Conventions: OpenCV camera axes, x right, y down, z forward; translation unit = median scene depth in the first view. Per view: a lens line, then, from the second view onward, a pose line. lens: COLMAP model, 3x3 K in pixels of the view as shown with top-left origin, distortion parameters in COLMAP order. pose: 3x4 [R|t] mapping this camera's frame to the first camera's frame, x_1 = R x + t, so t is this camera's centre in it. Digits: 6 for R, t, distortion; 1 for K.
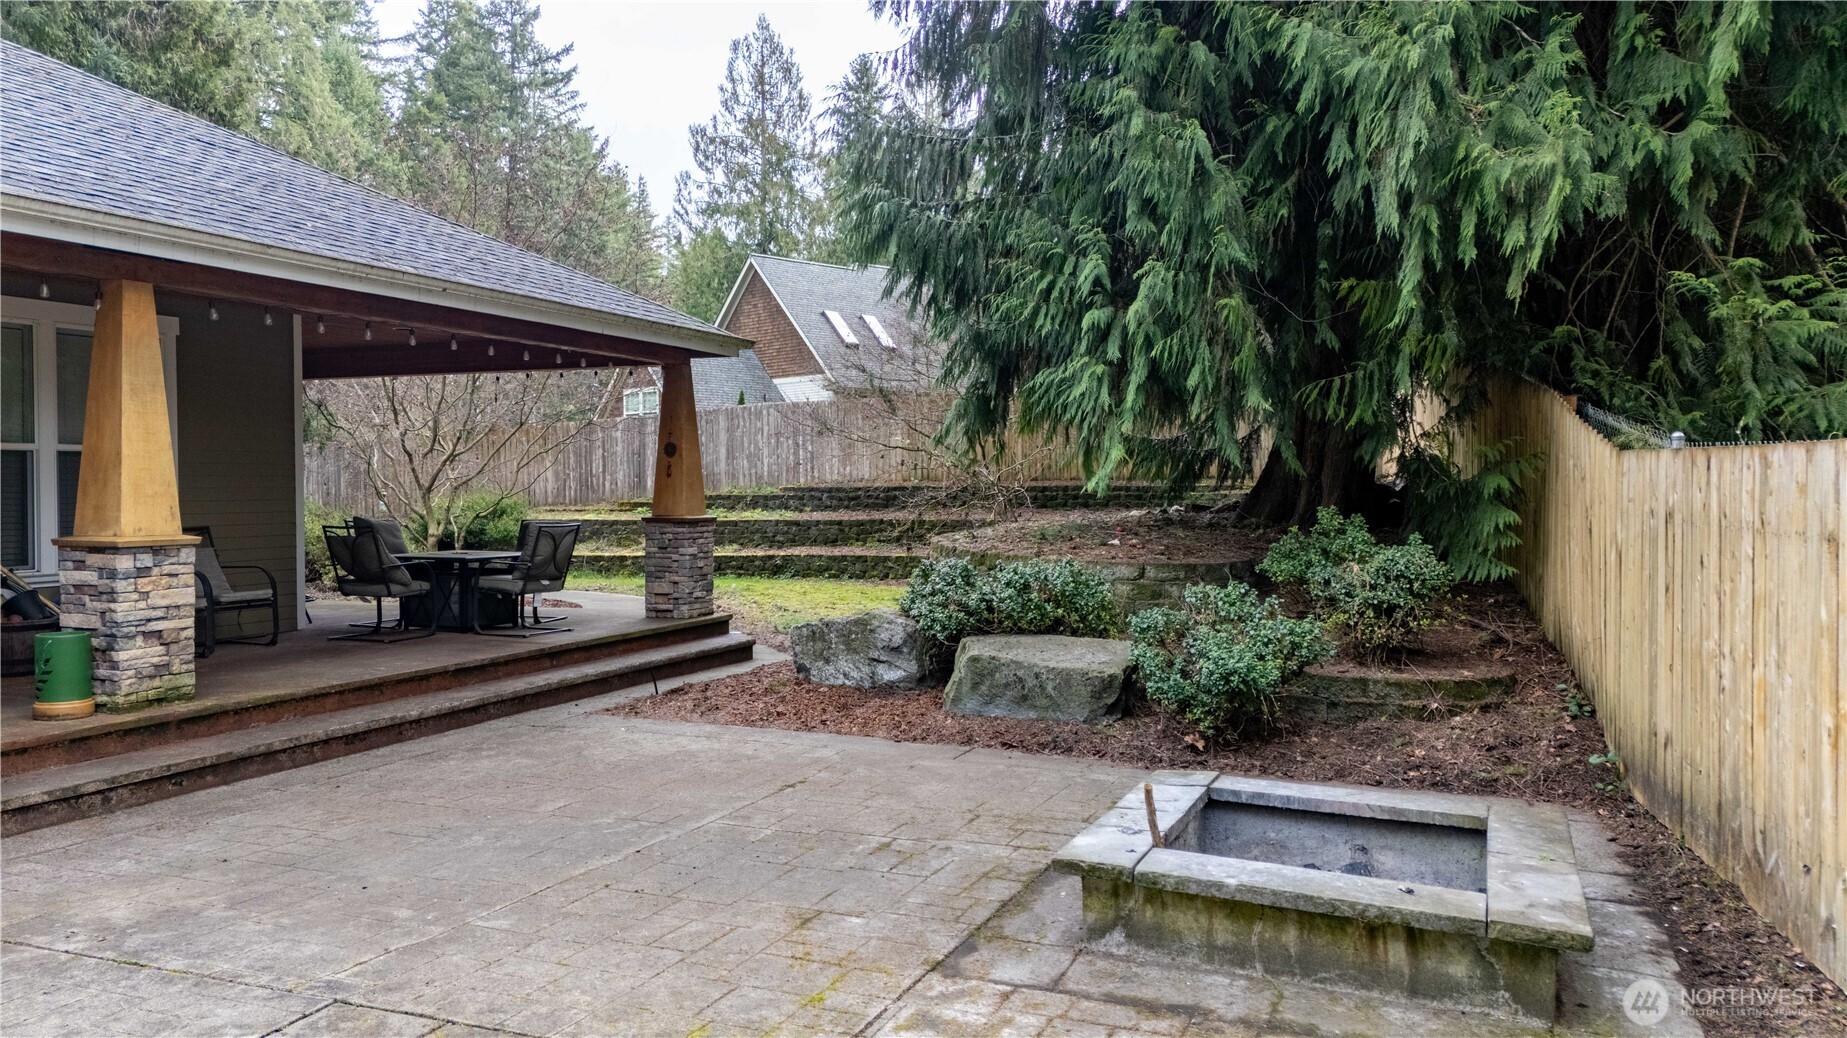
lens RADIAL K [[1343.1, 0, 911.8], [0, 1343.1, 511.0], [0, 0, 1]] dist [0.058573, -0.030303]
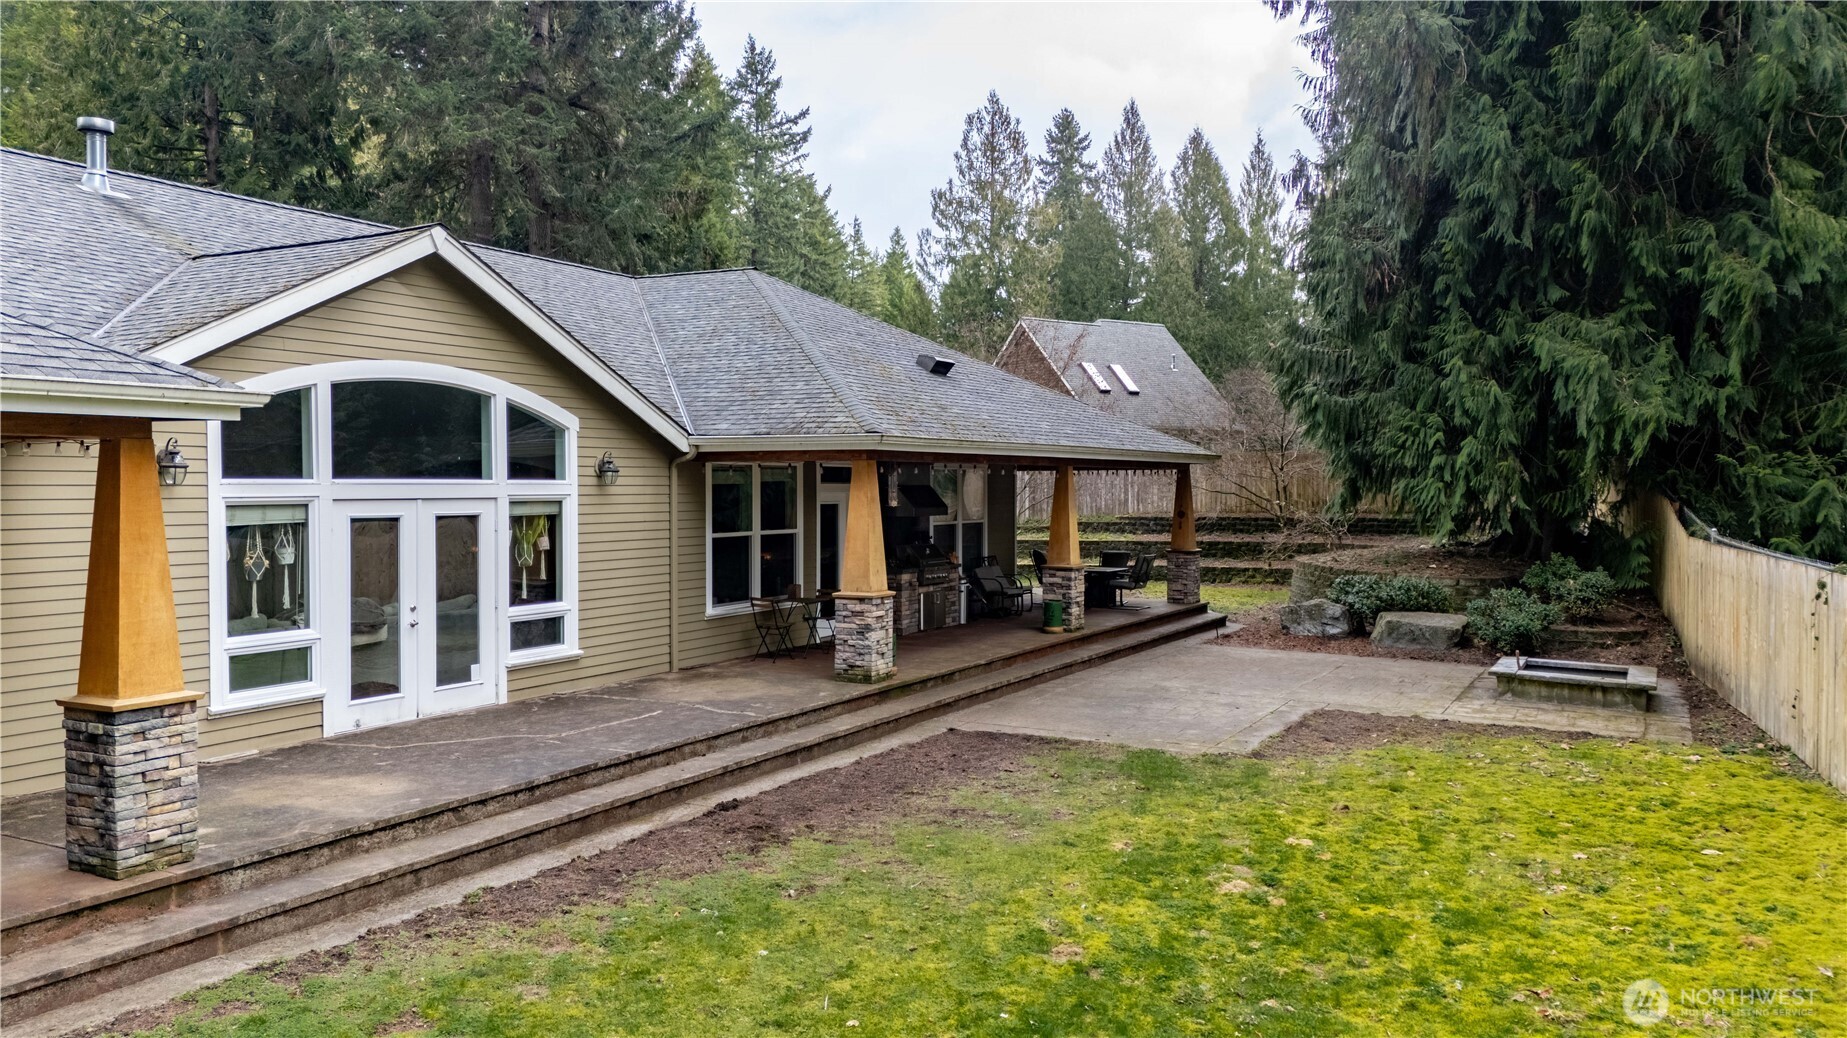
lens RADIAL K [[1343.1, 0, 927.0], [0, 1343.1, 500.9], [0, 0, 1]] dist [0.058573, -0.030303]
pose [[0.995692, 0.000550, -0.092721, -0.504058], [-0.001291, 0.999968, -0.007933, -0.069622], [0.092714, 0.008018, 0.995661, -1.284640]]
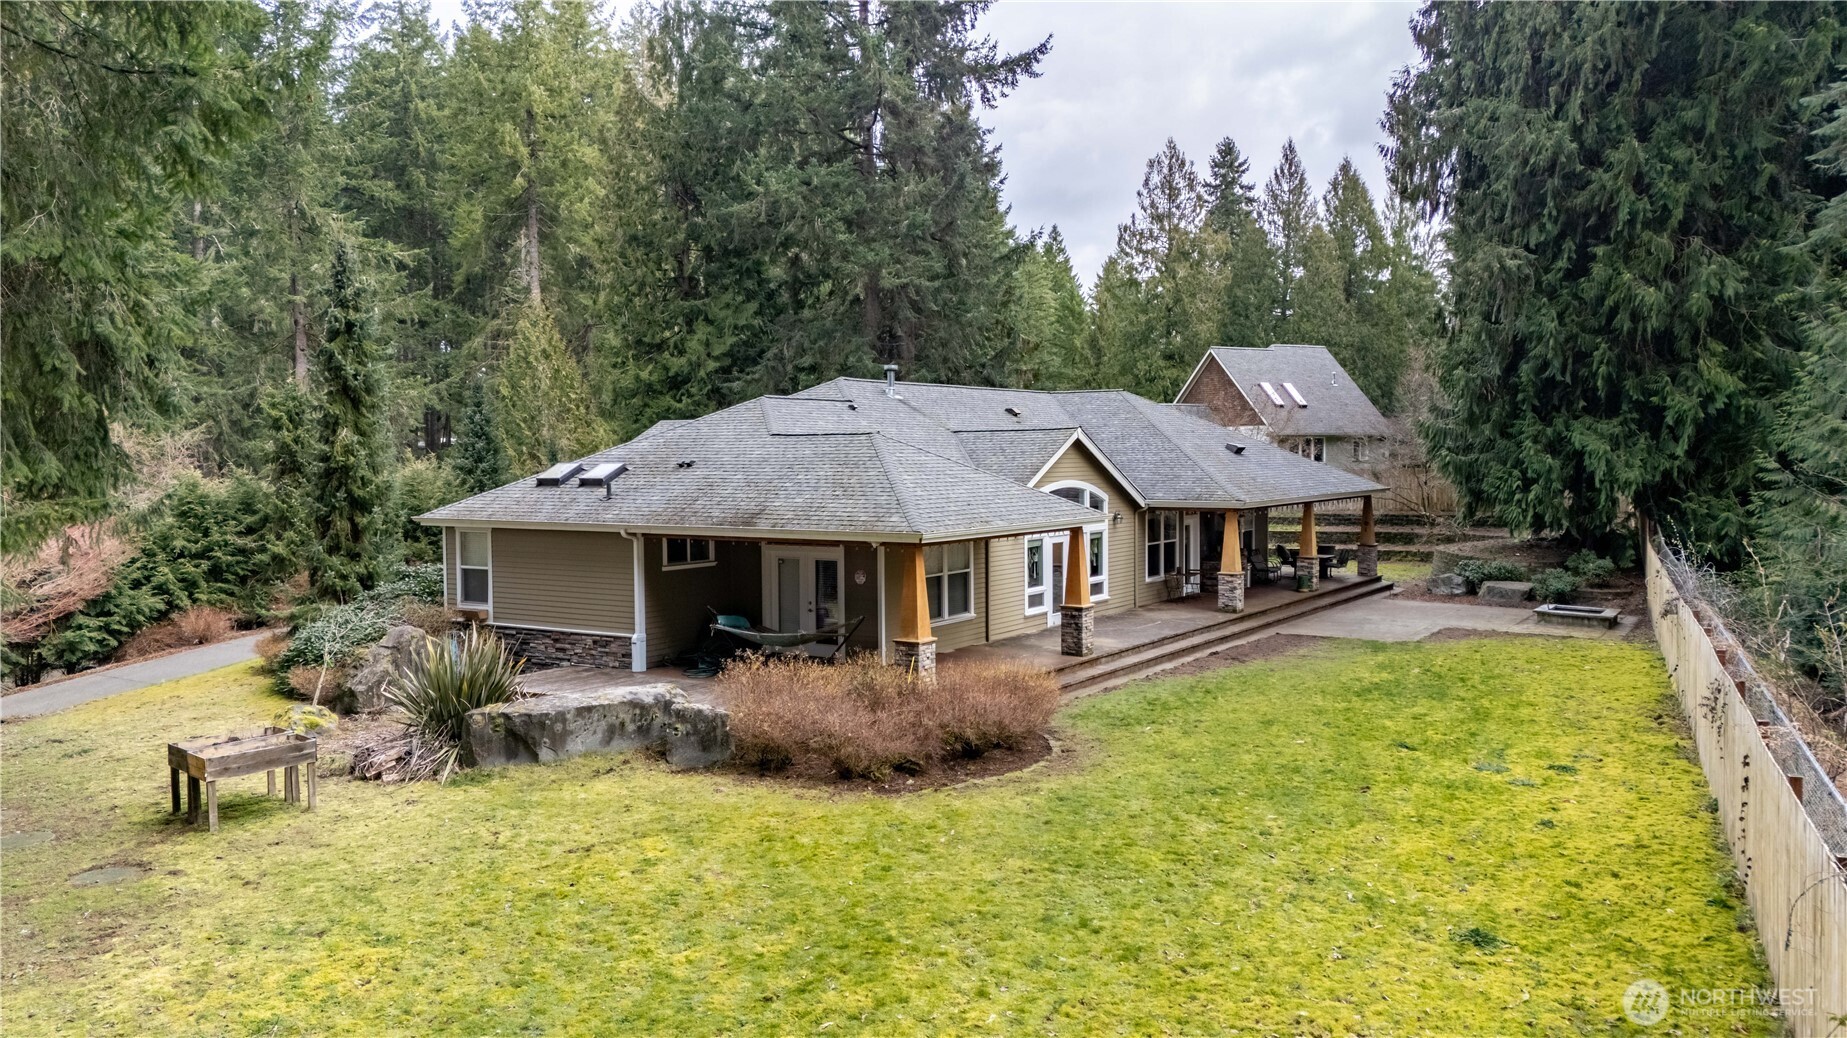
lens RADIAL K [[1343.1, 0, 929.2], [0, 1343.1, 499.8], [0, 0, 1]] dist [0.058573, -0.030303]
pose [[0.983359, 0.000463, -0.181671, -0.866534], [0.002556, 0.999863, 0.016384, -0.221250], [0.181653, -0.016576, 0.983223, -3.304487]]
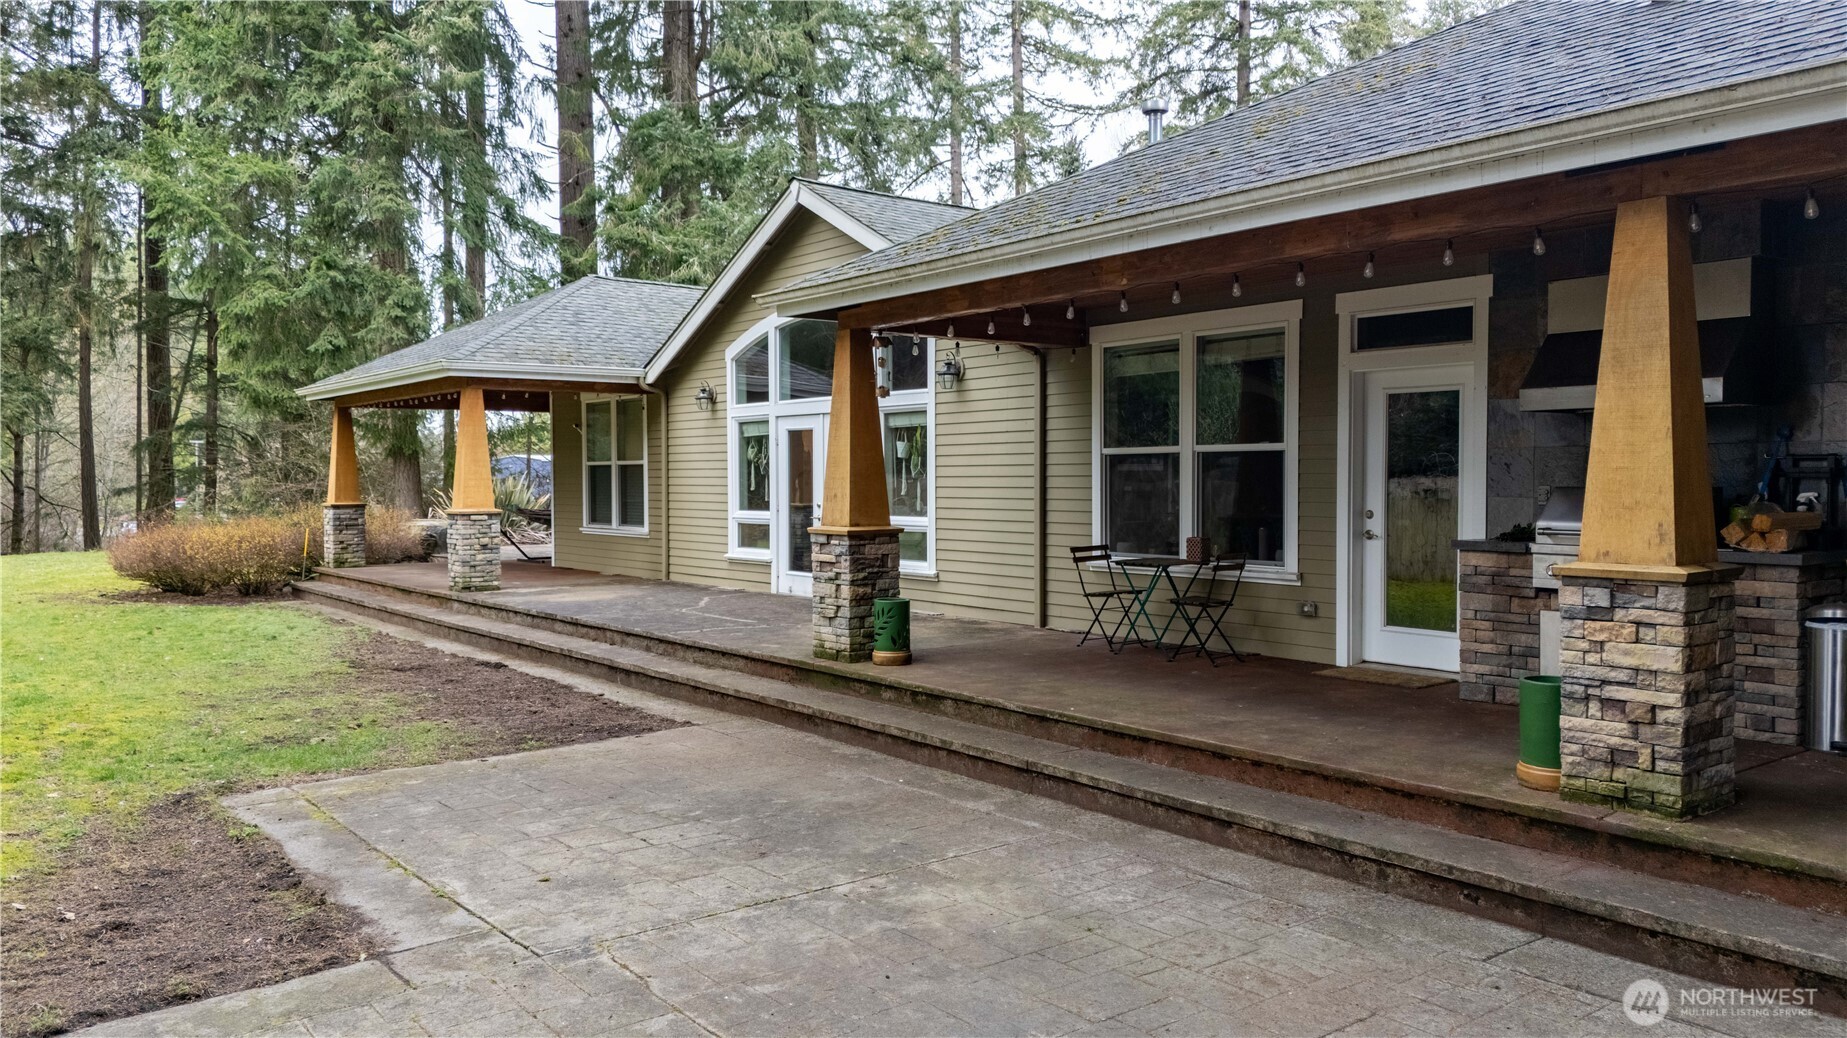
lens RADIAL K [[1343.1, 0, 933.7], [0, 1343.1, 519.5], [0, 0, 1]] dist [0.058573, -0.030303]
pose [[-0.481678, 0.033458, -0.875709, 0.194262], [-0.009600, 0.999010, 0.043449, -0.027436], [0.876296, 0.029335, -0.480880, 0.889980]]
